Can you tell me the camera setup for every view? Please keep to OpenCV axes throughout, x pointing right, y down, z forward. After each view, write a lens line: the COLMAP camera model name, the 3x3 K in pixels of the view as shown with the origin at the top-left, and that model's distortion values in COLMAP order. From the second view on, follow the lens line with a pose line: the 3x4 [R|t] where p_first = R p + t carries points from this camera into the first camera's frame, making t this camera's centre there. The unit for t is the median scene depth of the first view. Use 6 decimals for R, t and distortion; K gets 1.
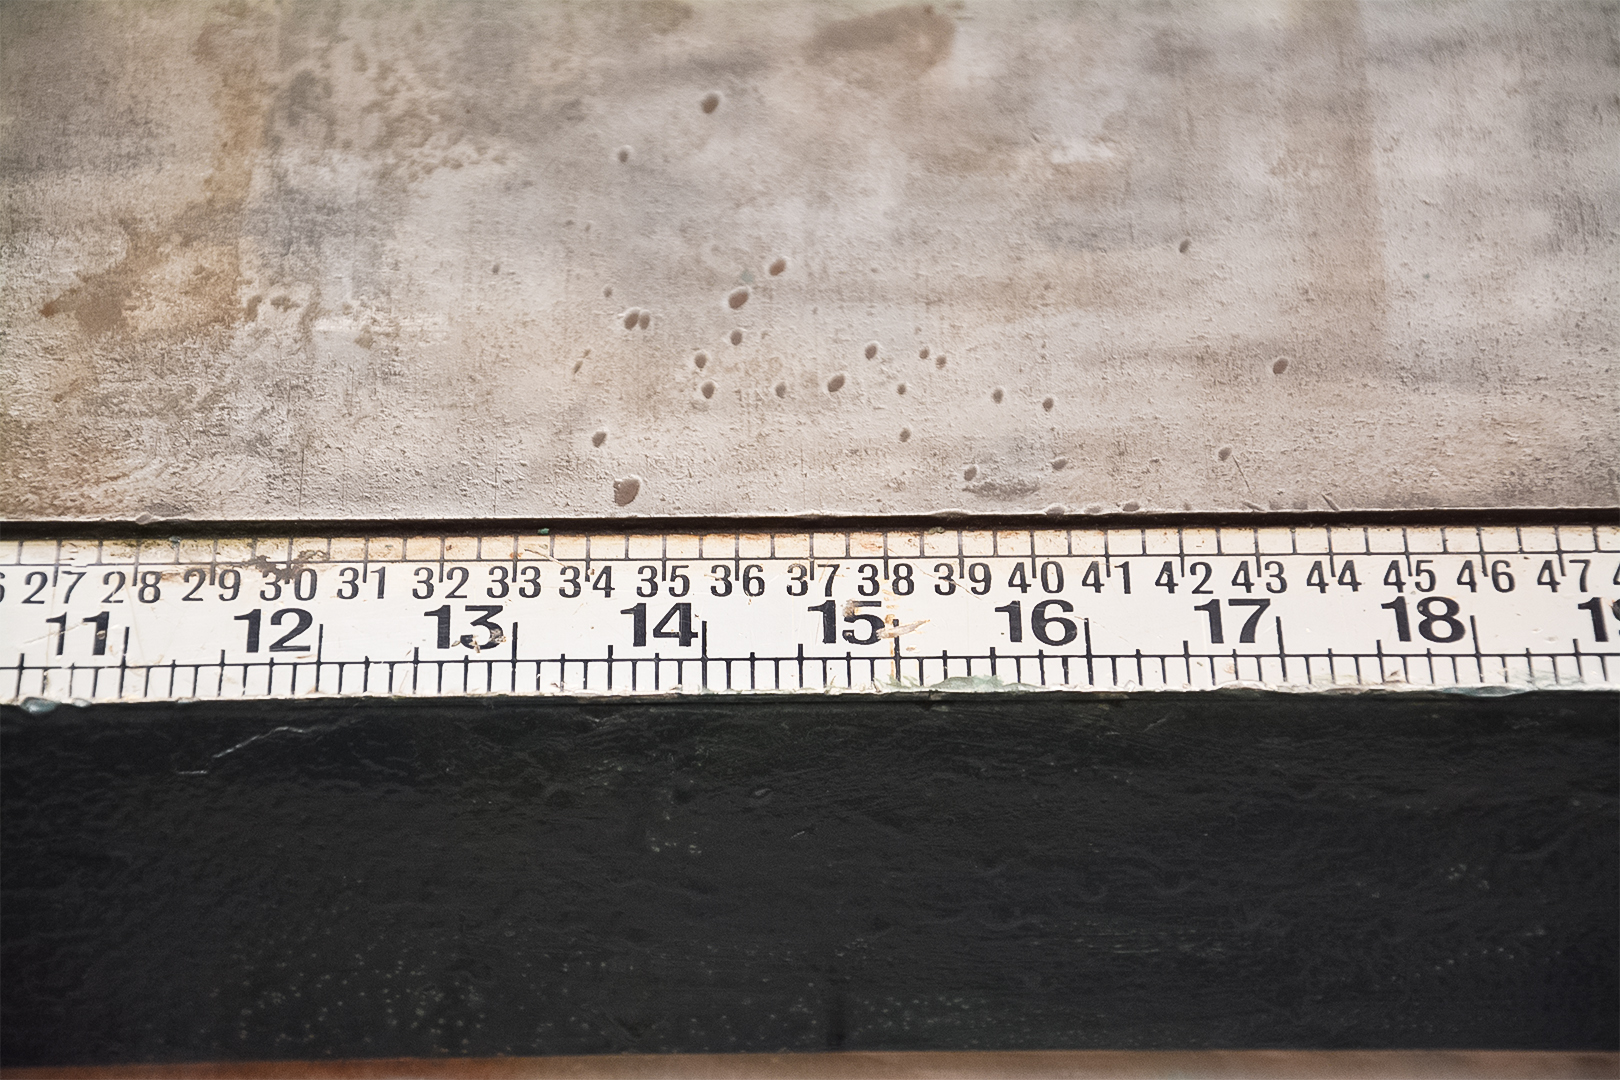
lens RADIAL K [[5900.8, 0, 810.4], [0, 5900.8, 539.7], [0, 0, 1]] dist [0.302271, 1.856556]
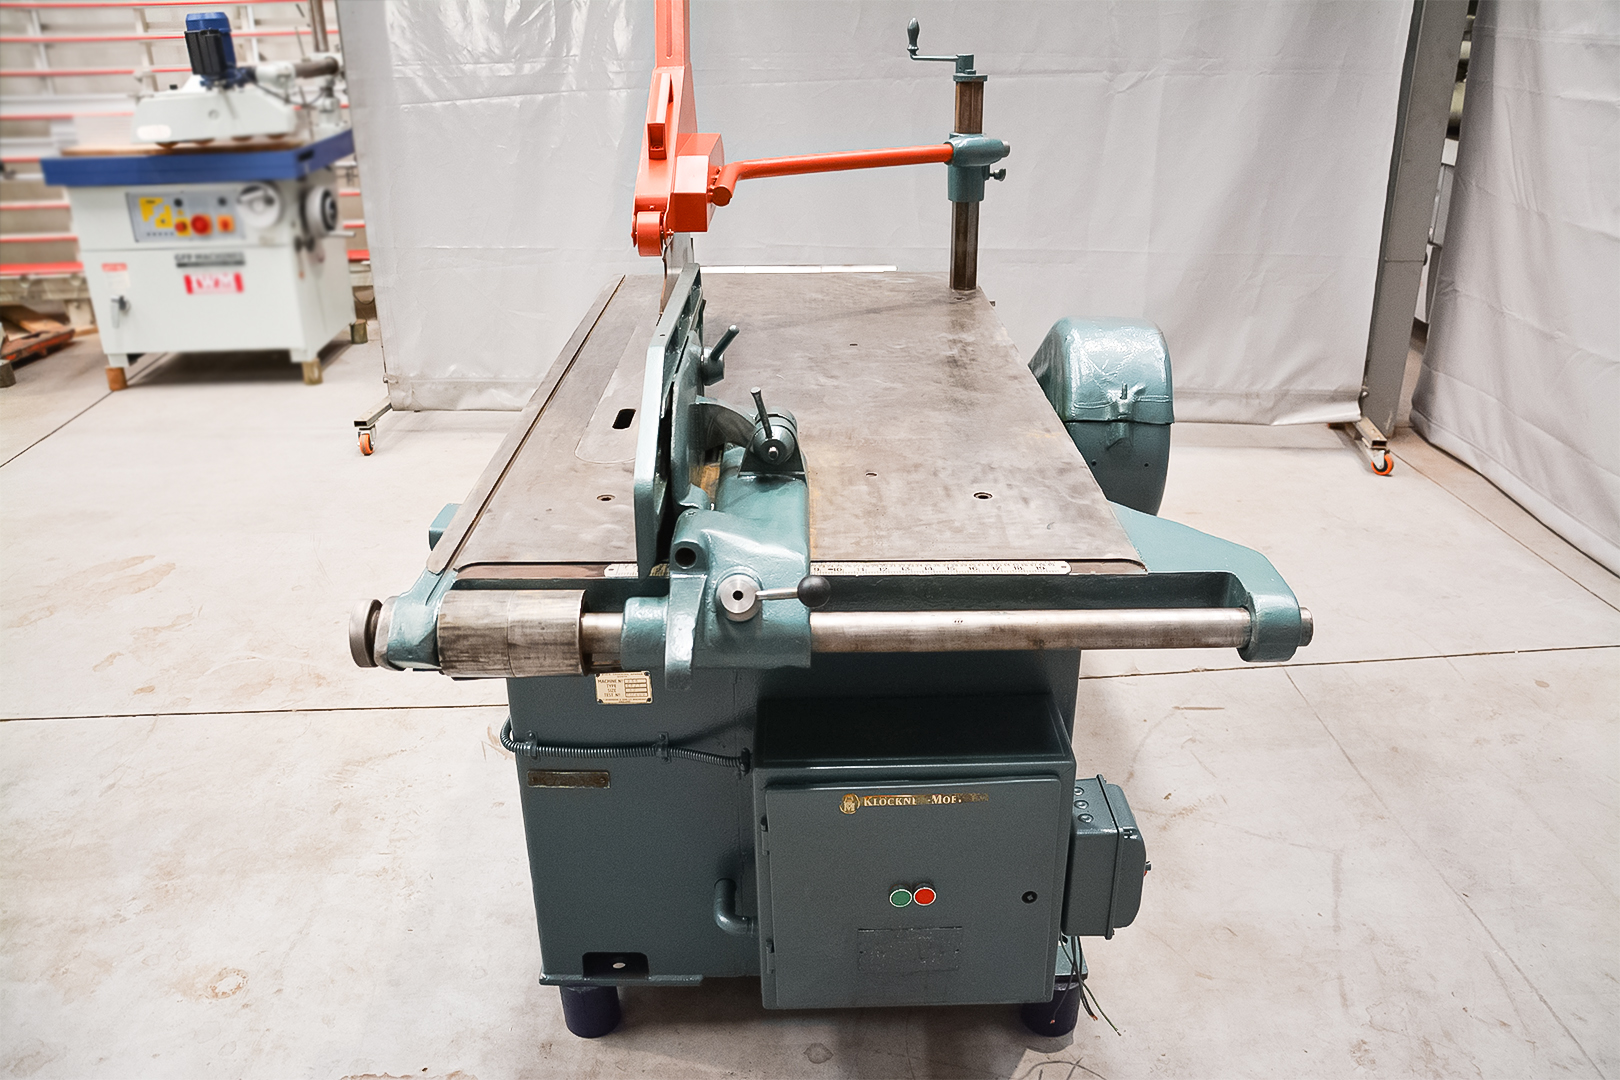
lens RADIAL K [[1261.4, 0, 818.8], [0, 1261.4, 543.8], [0, 0, 1]] dist [-0.160014, 0.125550]
pose [[0.999884, -0.007113, -0.013444, -0.143651], [0.002497, 0.948685, -0.316214, 0.508455], [0.015003, 0.316144, 0.948593, -0.643429]]
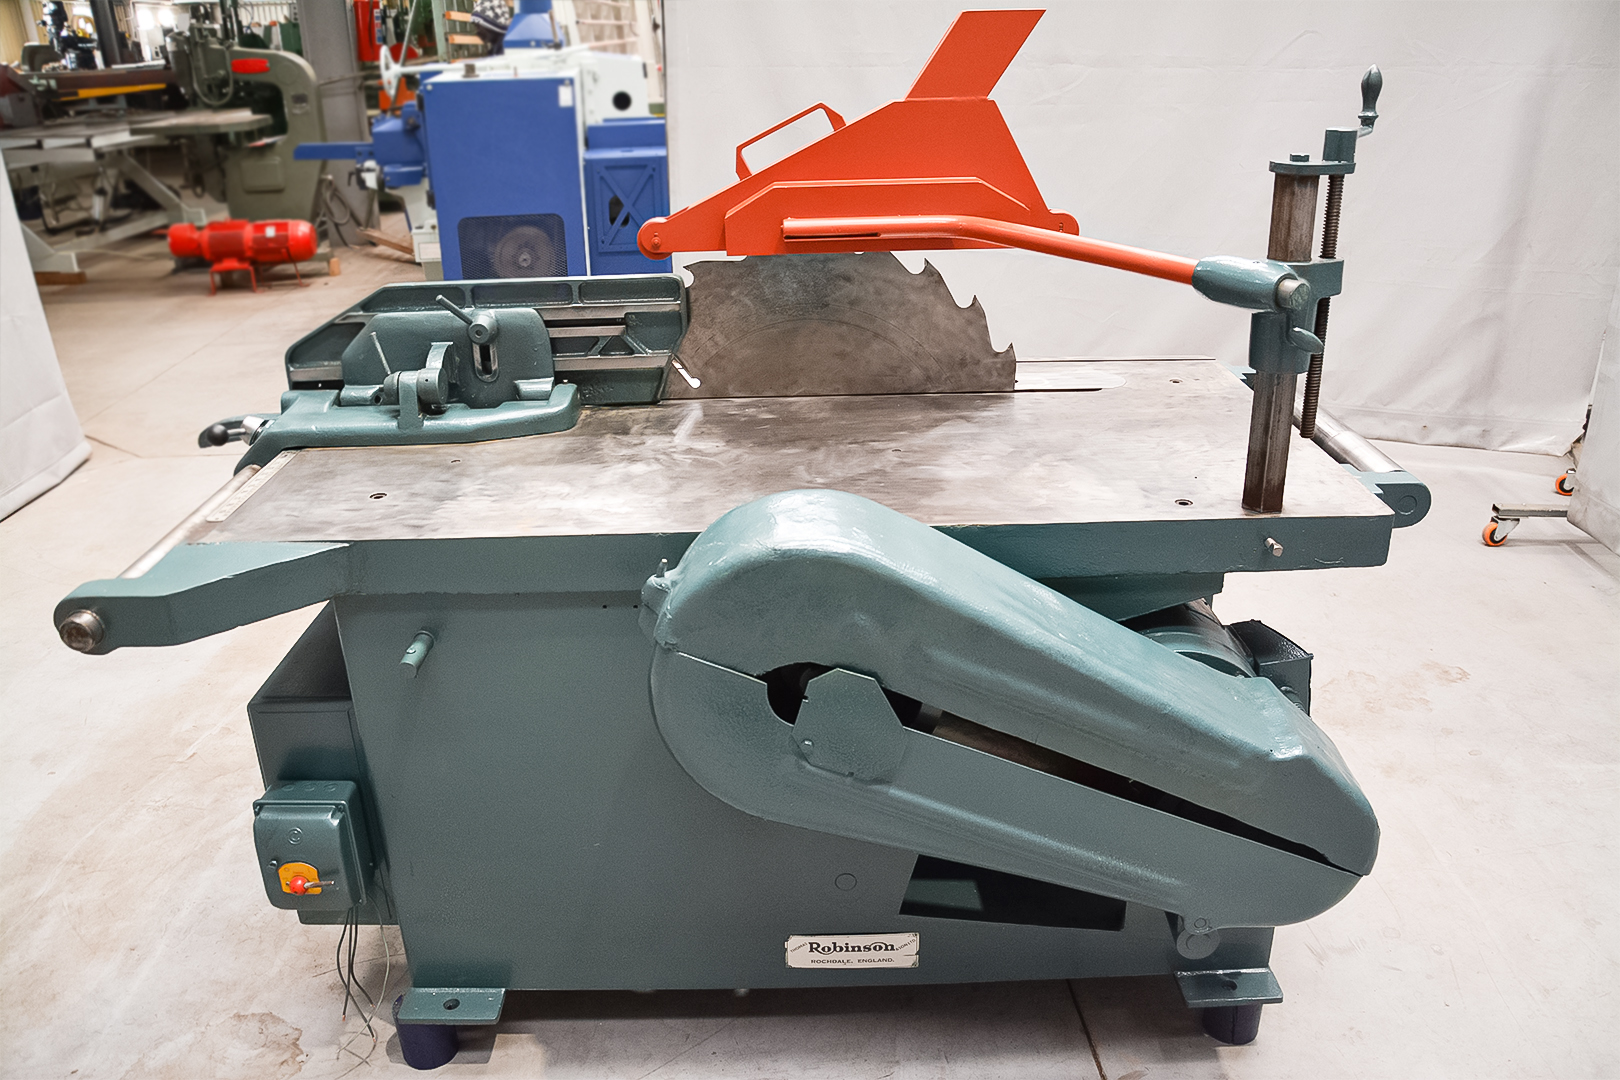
lens RADIAL K [[1267.6, 0, 823.2], [0, 1267.6, 542.9], [0, 0, 1]] dist [-0.162155, 0.132354]
pose [[-0.002396, 0.382897, -0.923788, 2.001913], [-0.662791, 0.691129, 0.288182, -1.181628], [0.748801, 0.612968, 0.252125, 1.209920]]
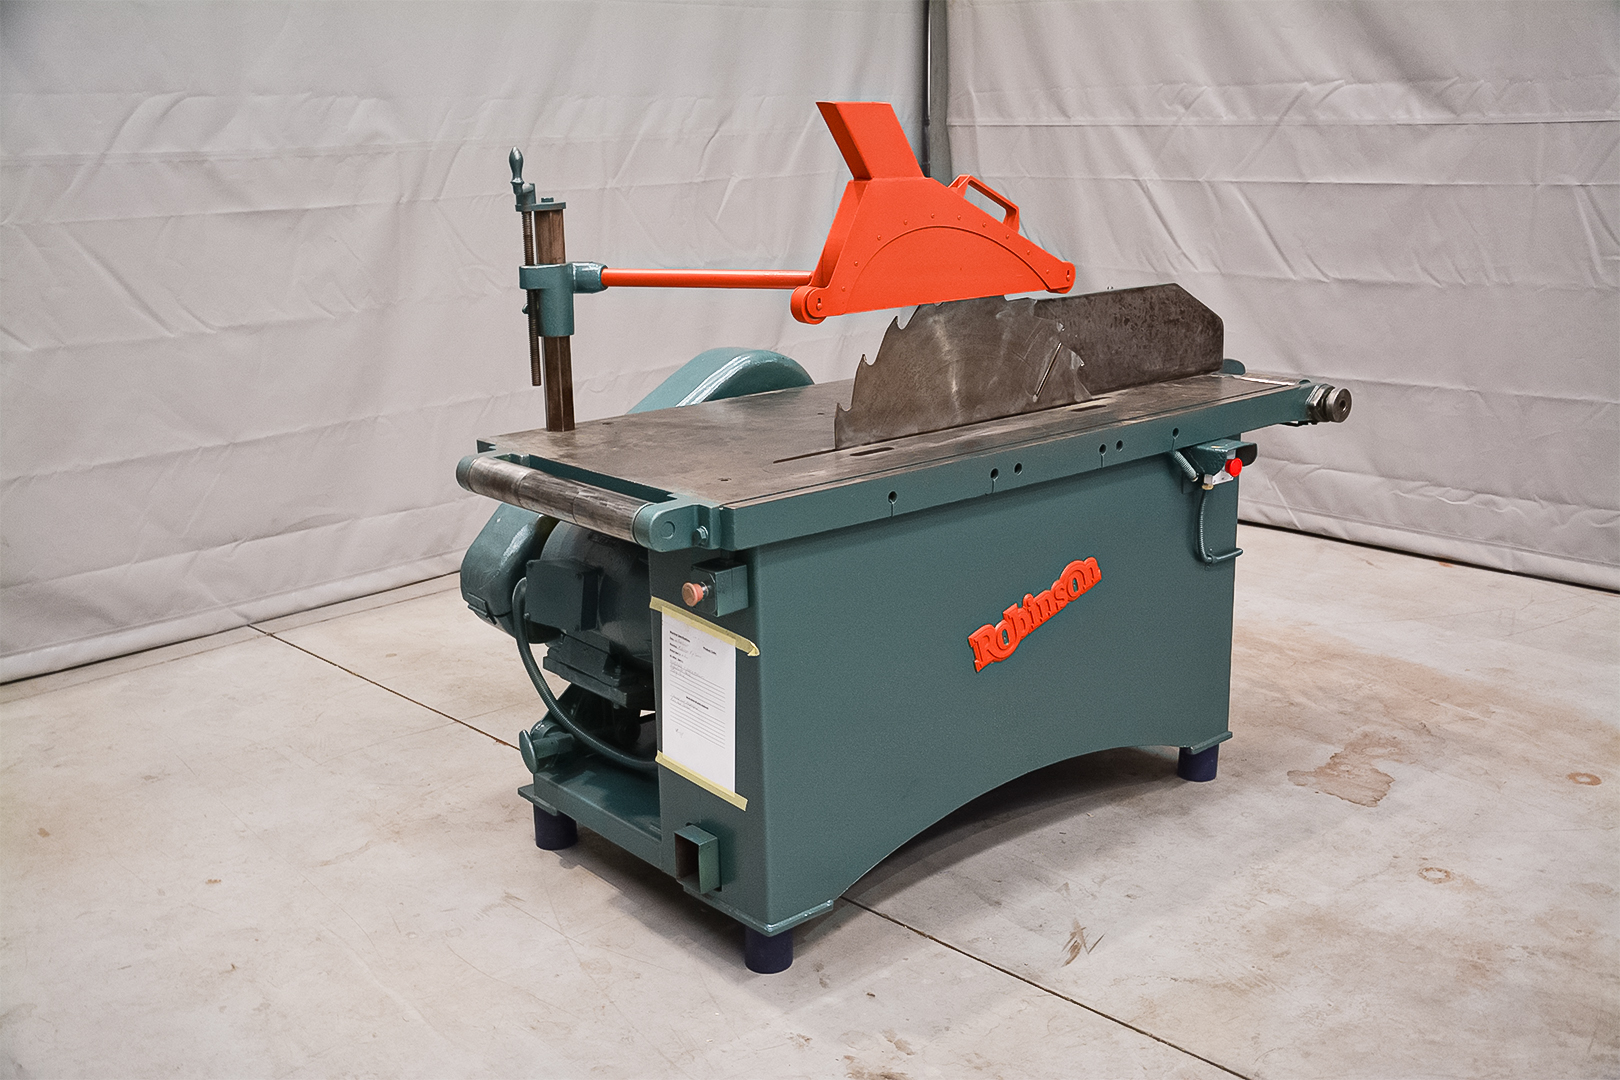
lens RADIAL K [[1637.7, 0, 816.2], [0, 1637.7, 548.7], [0, 0, 1]] dist [-0.071570, 0.277009]
pose [[-0.637049, -0.195437, 0.745636, -3.113795], [0.531874, 0.588701, 0.608721, -2.967585], [-0.557923, 0.784370, -0.271084, 3.101940]]
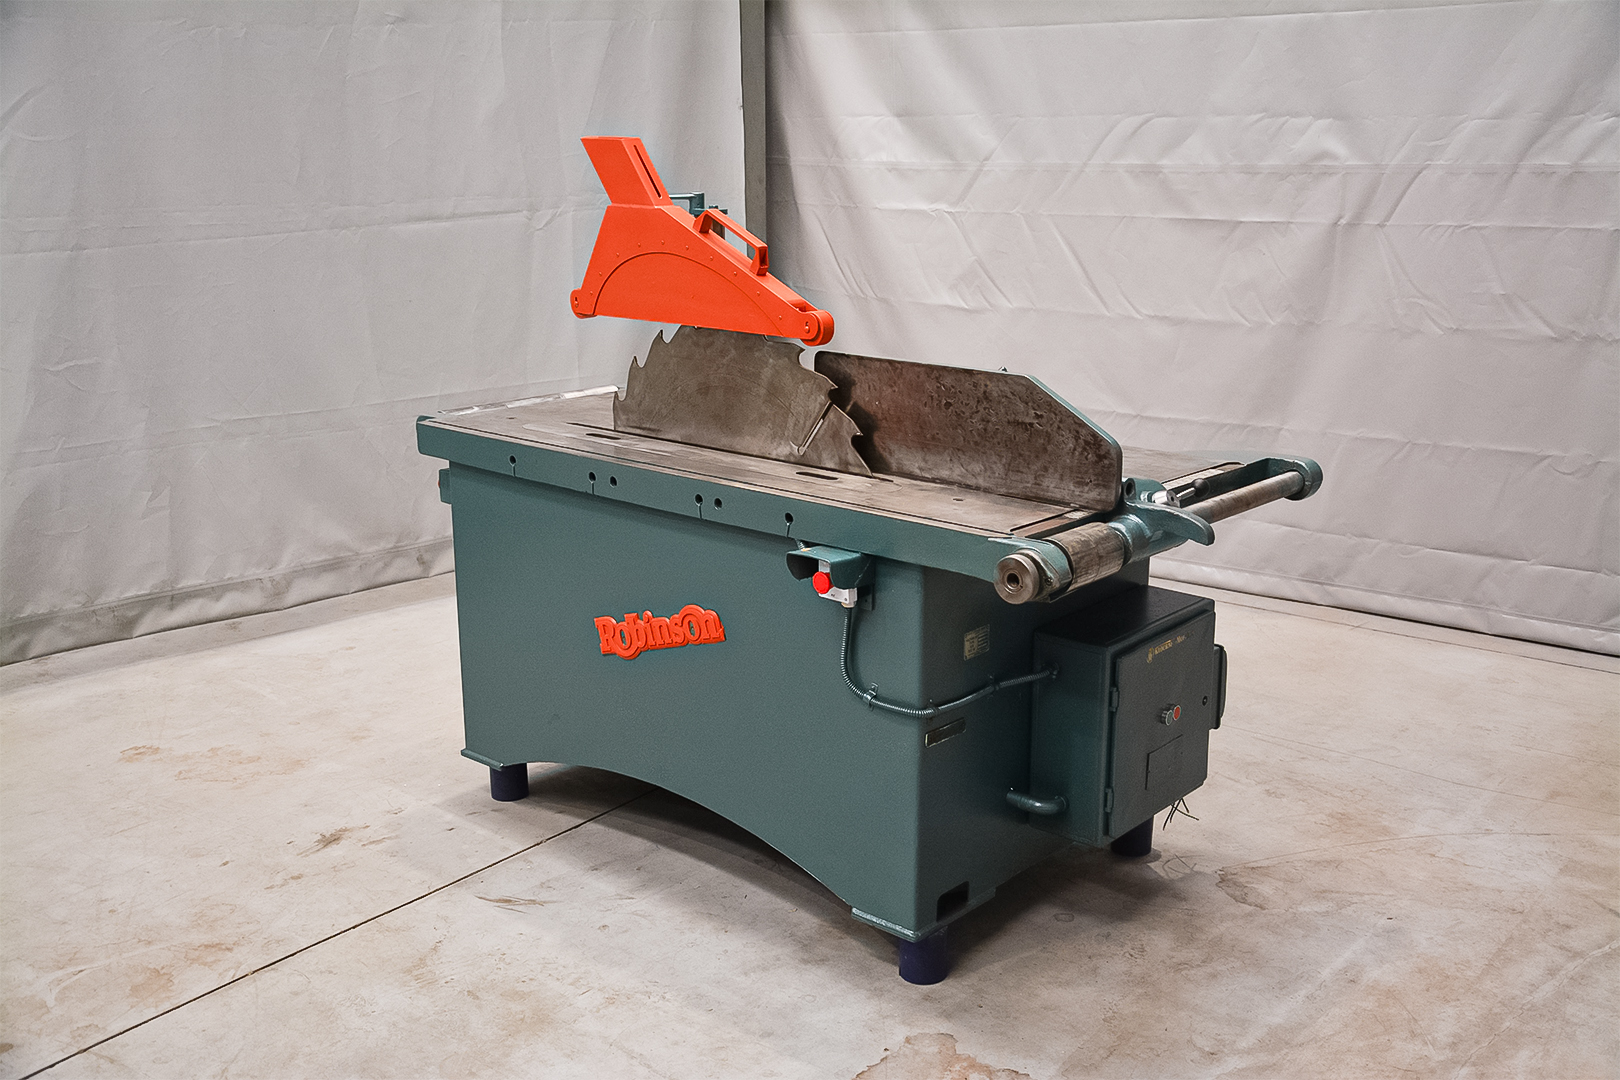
lens RADIAL K [[1609.1, 0, 811.5], [0, 1609.1, 540.9], [0, 0, 1]] dist [-0.071974, 0.253332]
pose [[0.680473, -0.189174, 0.707934, -3.069234], [0.499341, 0.826775, -0.259040, 0.625506], [-0.536298, 0.529770, 0.657060, -0.858898]]
